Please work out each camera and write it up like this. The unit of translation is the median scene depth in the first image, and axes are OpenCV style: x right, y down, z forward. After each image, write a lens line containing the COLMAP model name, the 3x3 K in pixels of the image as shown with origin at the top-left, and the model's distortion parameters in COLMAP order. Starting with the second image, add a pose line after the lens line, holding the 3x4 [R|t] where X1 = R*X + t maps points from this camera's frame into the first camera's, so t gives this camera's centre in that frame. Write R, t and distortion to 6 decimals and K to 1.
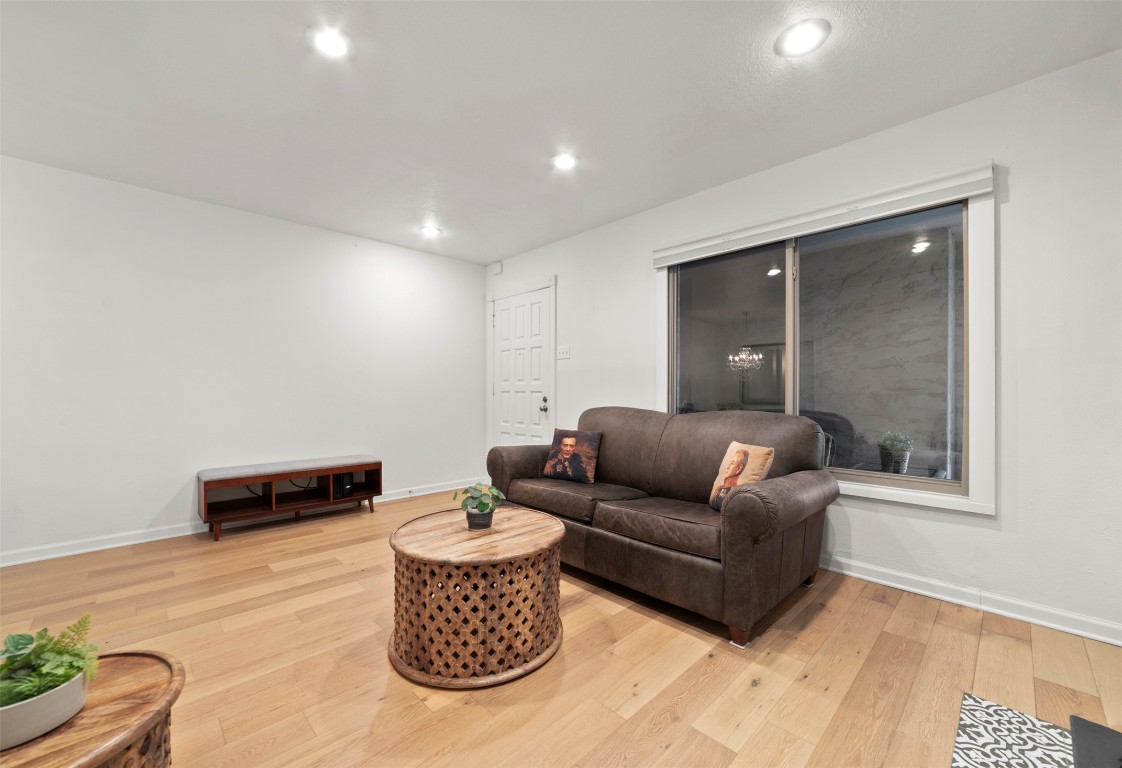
lens RADIAL K [[448.6, 0, 561.0], [0, 448.6, 384.0], [0, 0, 1]] dist [0.000225, 0.000064]
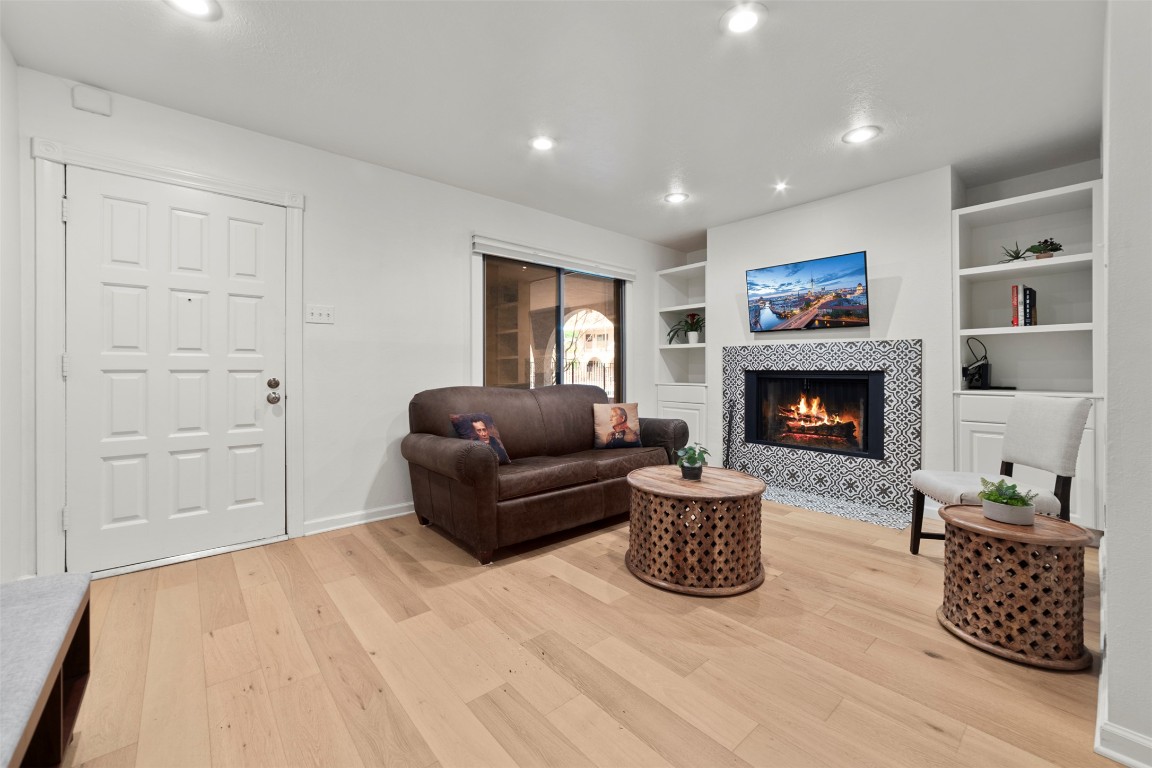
lens RADIAL K [[452.8, 0, 574.9], [0, 452.8, 370.4], [0, 0, 1]] dist [-0.001079, -0.000066]
pose [[0.062151, -0.005761, 0.998050, -0.926836], [-0.017689, 0.999820, 0.006873, 0.006160], [-0.997910, -0.018082, 0.062038, 0.790774]]
